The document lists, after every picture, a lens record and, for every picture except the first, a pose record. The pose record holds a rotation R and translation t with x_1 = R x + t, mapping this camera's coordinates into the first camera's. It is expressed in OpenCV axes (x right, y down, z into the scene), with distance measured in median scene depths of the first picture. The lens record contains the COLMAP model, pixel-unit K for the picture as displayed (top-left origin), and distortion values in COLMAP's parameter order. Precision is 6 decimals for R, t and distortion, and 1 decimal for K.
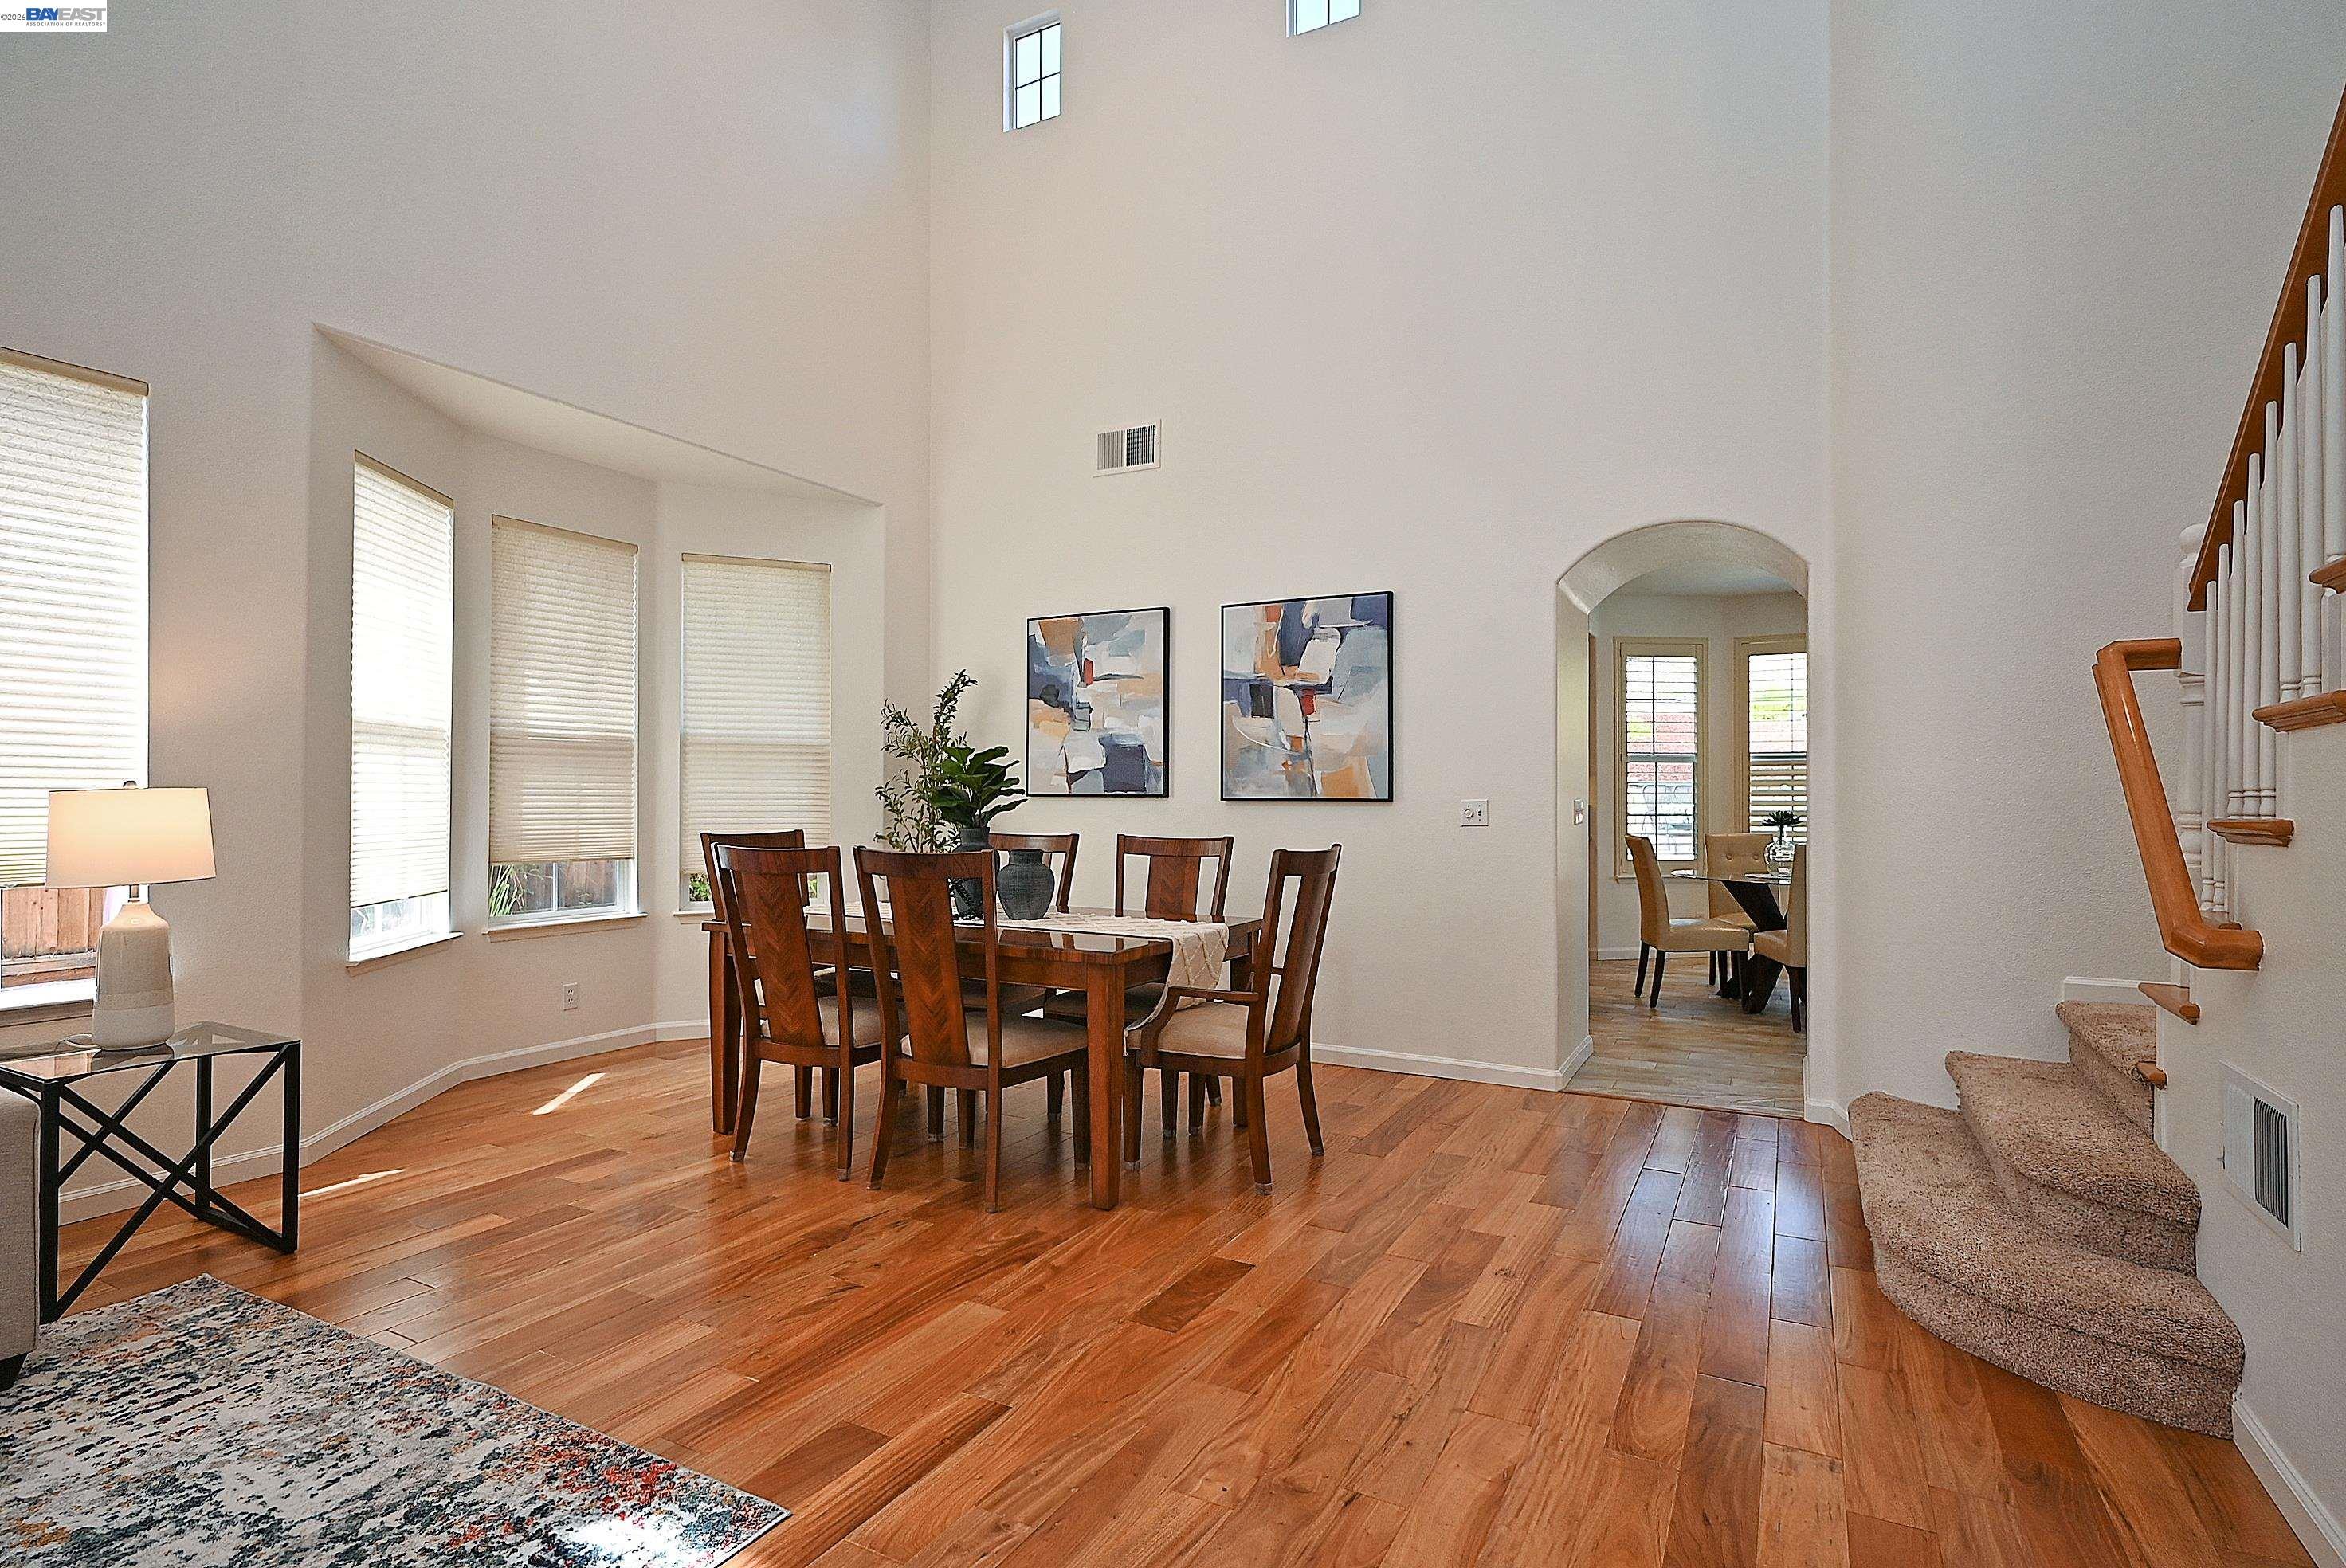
lens RADIAL K [[1173.8, 0, 1168.2], [0, 1173.8, 780.6], [0, 0, 1]] dist [-0.006010, 0.003690]
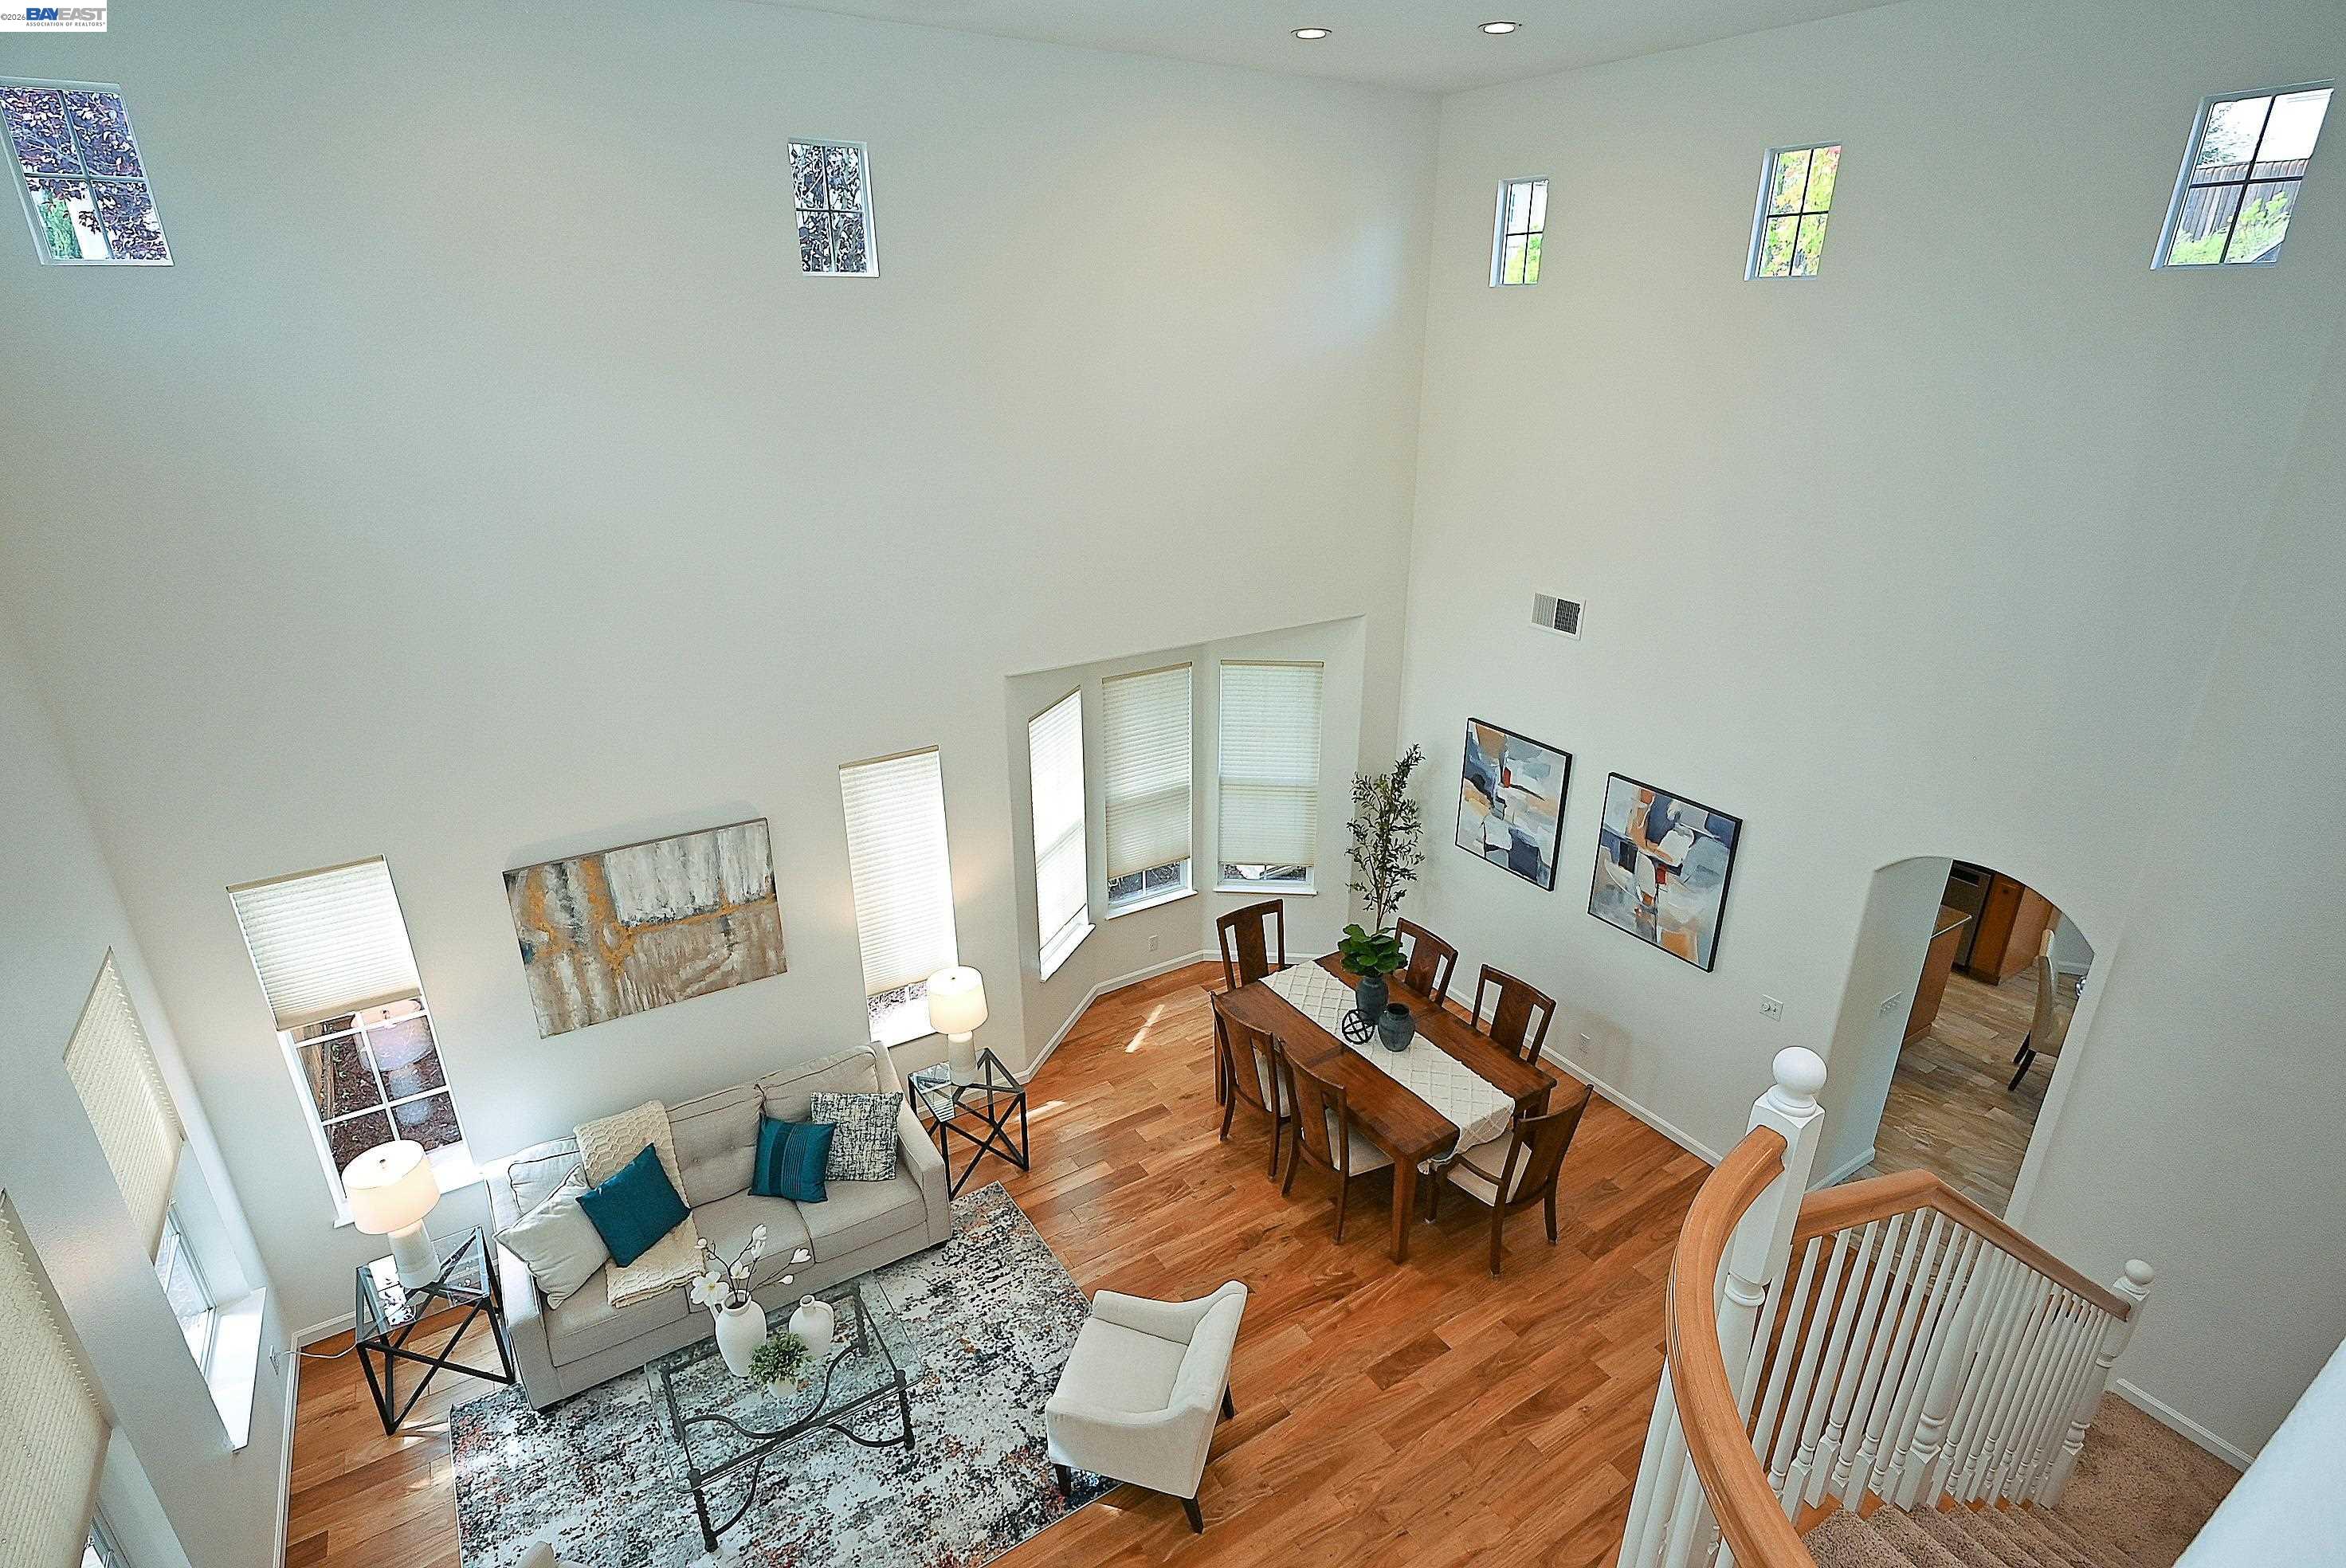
lens RADIAL K [[1173.8, 0, 1157.2], [0, 1173.8, 781.5], [0, 0, 1]] dist [-0.006010, 0.003690]
pose [[0.872605, 0.174953, -0.456018, 0.204944], [0.015492, 0.923263, 0.383857, -0.654867], [0.488181, -0.342020, 0.802933, -0.240892]]
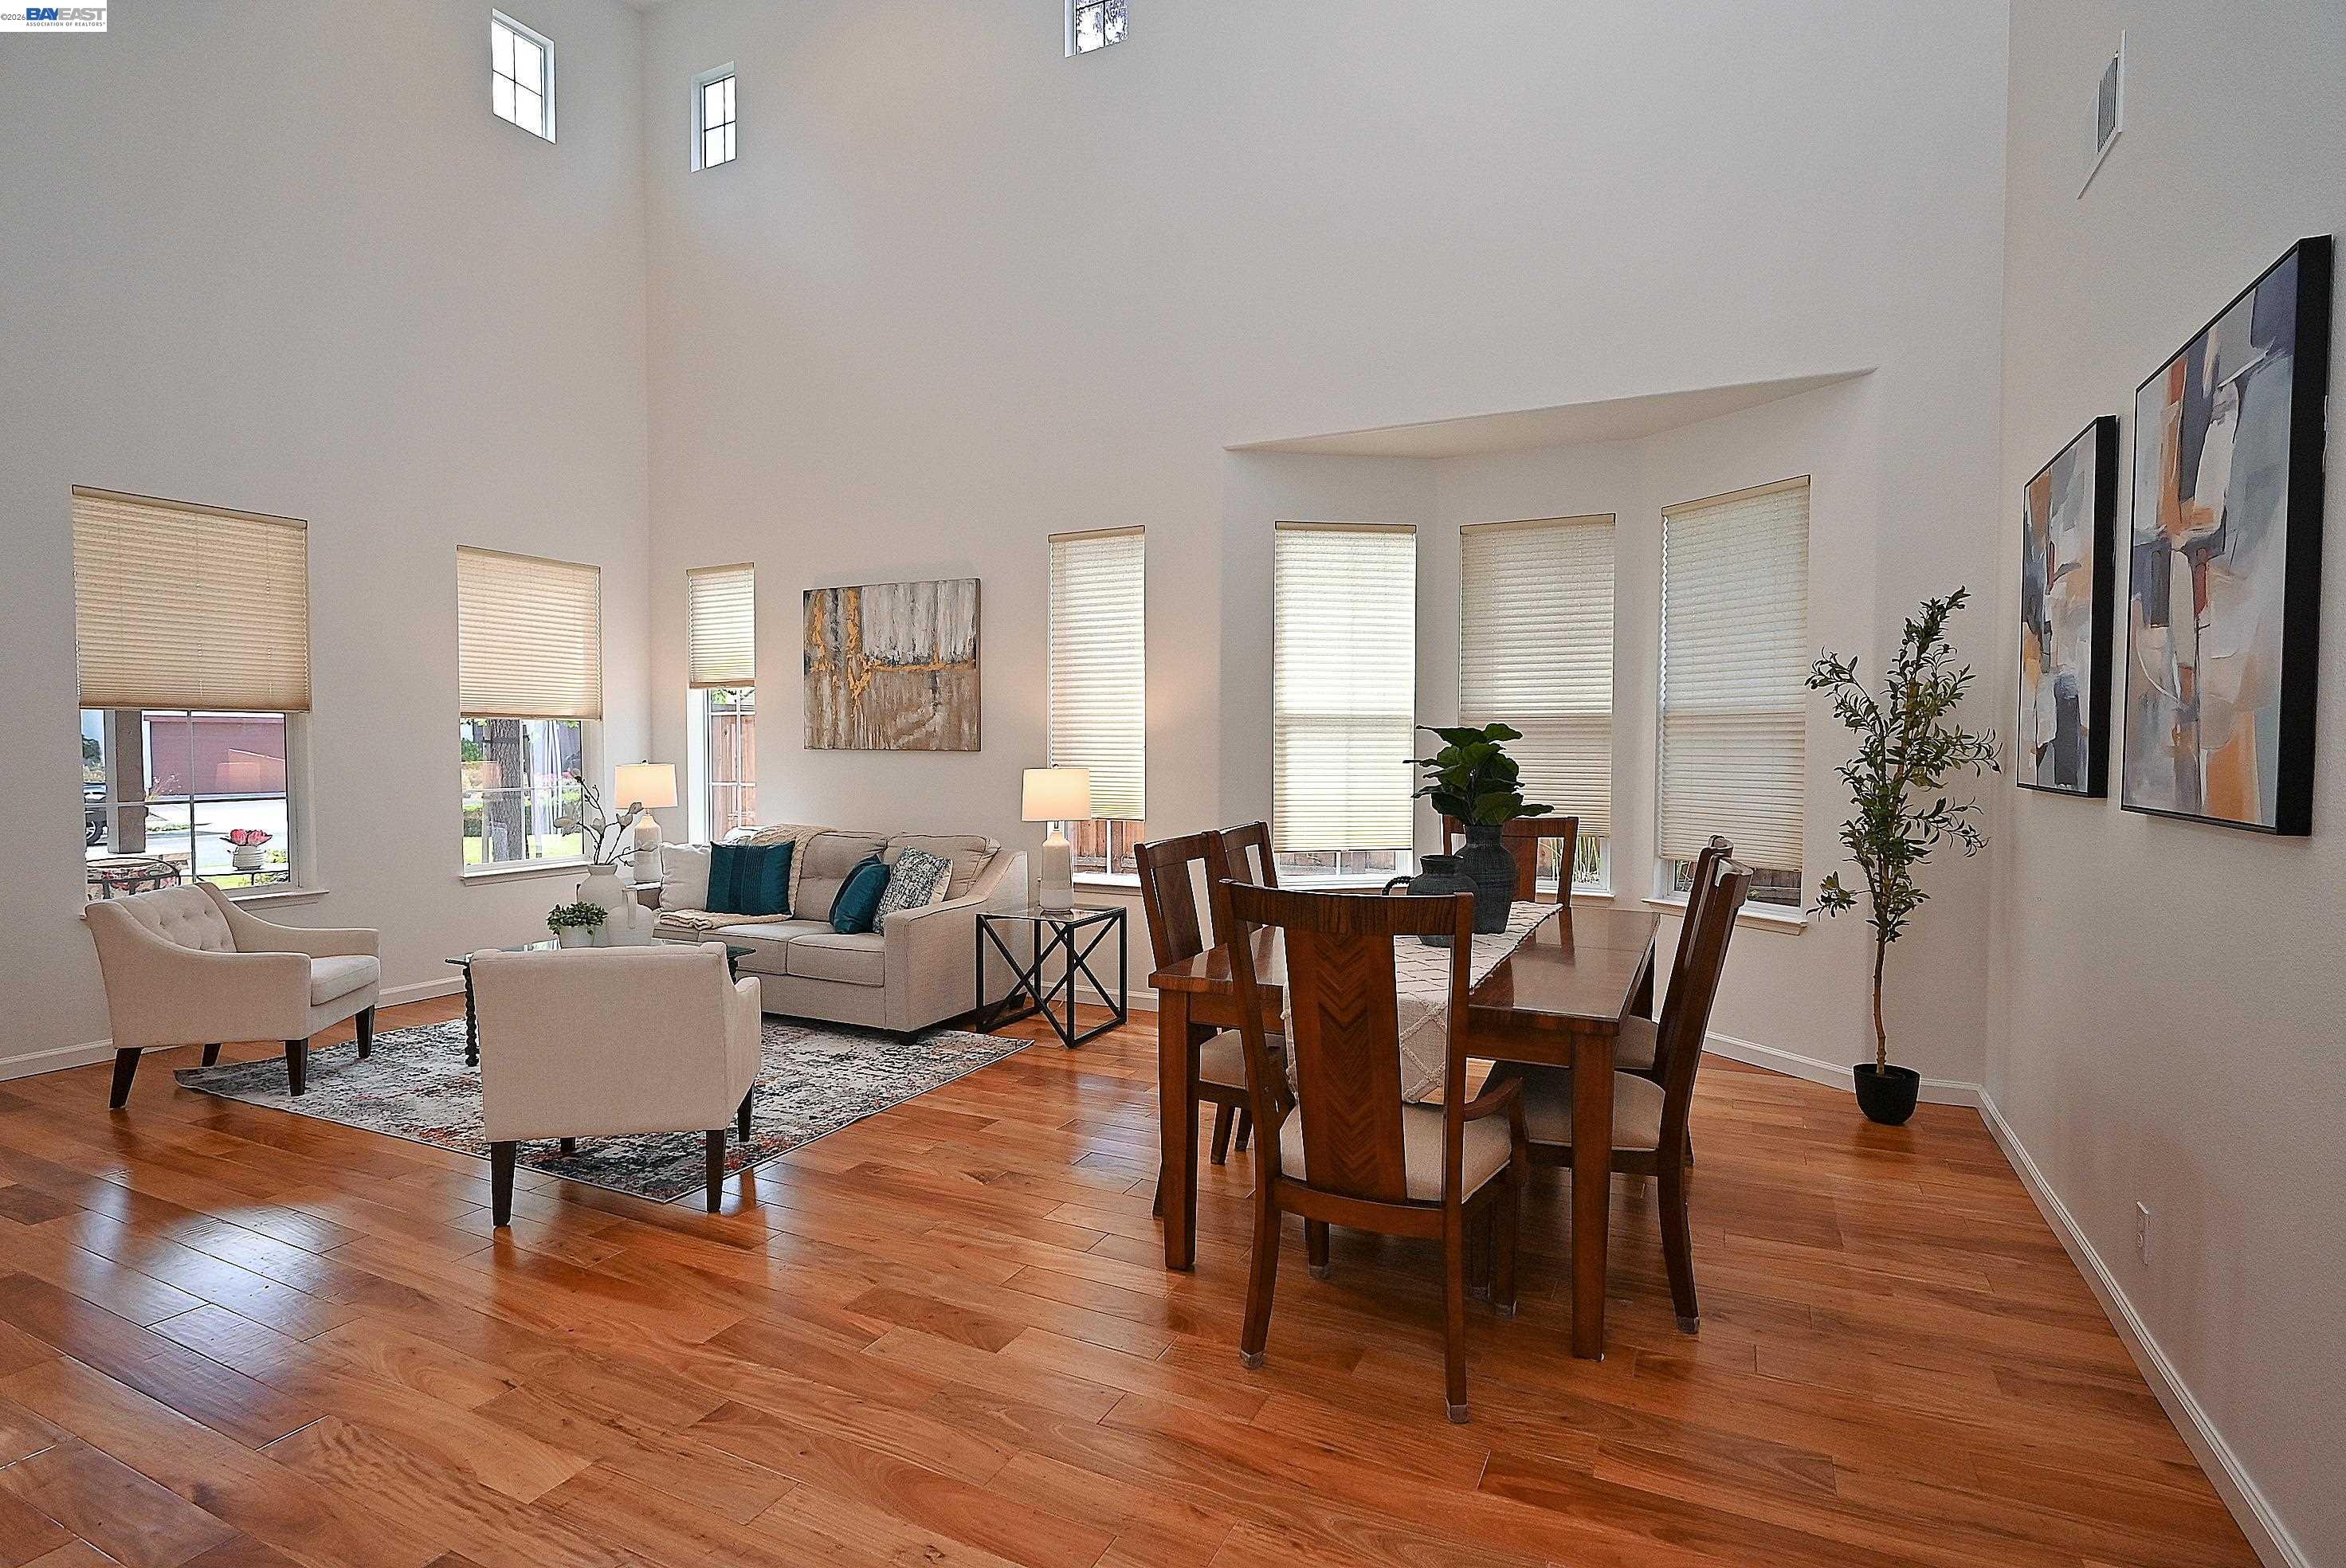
lens RADIAL K [[1173.8, 0, 1163.1], [0, 1173.8, 766.1], [0, 0, 1]] dist [-0.006010, 0.003690]
pose [[0.027969, 0.014939, -0.999497, 0.533228], [0.014758, 0.999773, 0.015356, -0.013432], [0.999500, -0.015180, 0.027742, 0.633175]]
